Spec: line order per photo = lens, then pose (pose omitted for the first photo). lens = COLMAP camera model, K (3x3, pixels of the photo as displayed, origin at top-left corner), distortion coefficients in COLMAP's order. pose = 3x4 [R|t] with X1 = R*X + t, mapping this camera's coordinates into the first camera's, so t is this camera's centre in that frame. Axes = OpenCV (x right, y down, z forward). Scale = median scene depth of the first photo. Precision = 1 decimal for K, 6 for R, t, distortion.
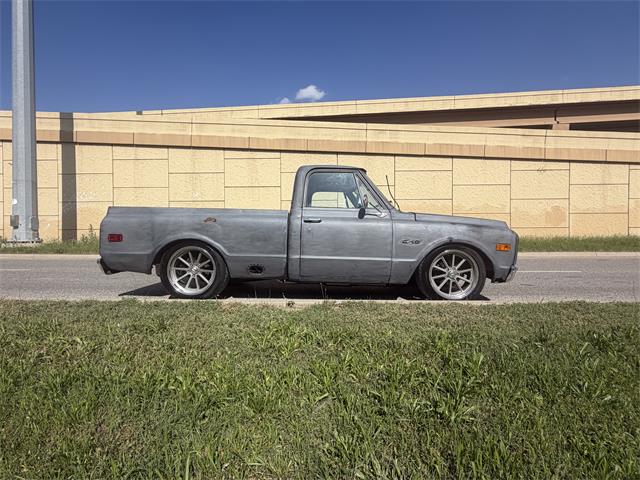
lens RADIAL K [[311.0, 0, 301.1], [0, 311.0, 240.3], [0, 0, 1]] dist [-0.000779, 0.000290]
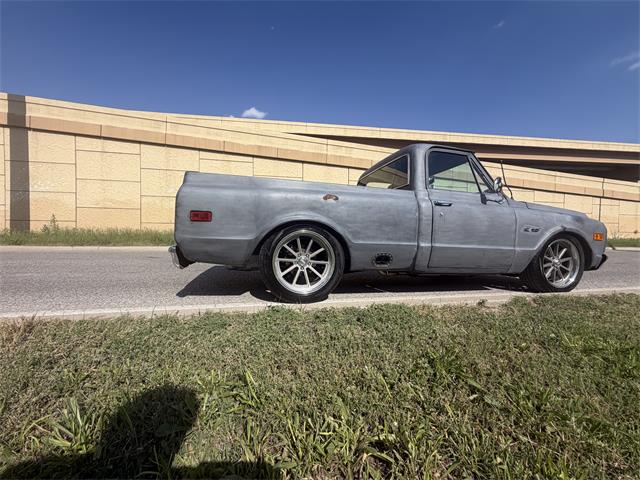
lens RADIAL K [[255.1, 0, 317.8], [0, 255.1, 238.9], [0, 0, 1]] dist [-0.000708, 0.000668]
pose [[0.972364, 0.011870, 0.233169, -0.462258], [-0.013924, 0.999877, 0.007164, 0.034396], [-0.233056, -0.010213, 0.972410, 0.370565]]
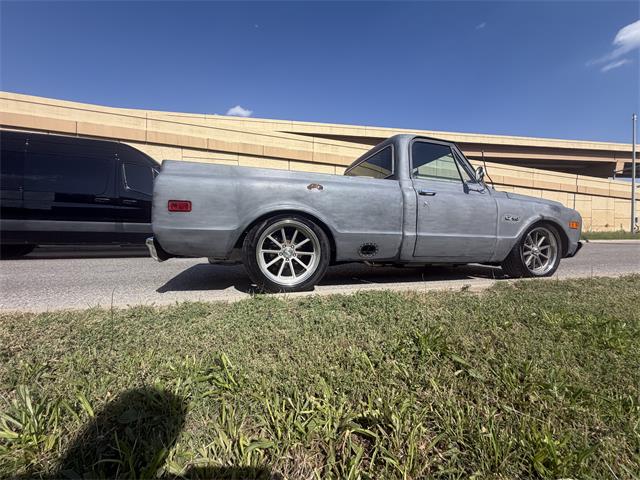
lens RADIAL K [[255.1, 0, 317.8], [0, 255.1, 238.9], [0, 0, 1]] dist [-0.000708, 0.000668]
pose [[0.960335, -0.005832, 0.278789, -0.452725], [0.002593, 0.999925, 0.011987, 0.055448], [-0.278838, -0.010789, 0.960278, 0.378547]]
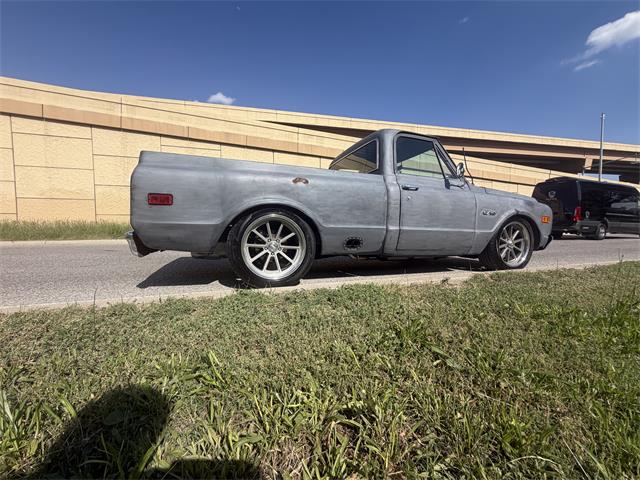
lens RADIAL K [[255.1, 0, 317.8], [0, 255.1, 238.9], [0, 0, 1]] dist [-0.000708, 0.000668]
pose [[0.942310, -0.015703, 0.334373, -0.454566], [0.001322, 0.999066, 0.043191, 0.050147], [-0.334739, -0.040257, 0.941450, 0.376034]]
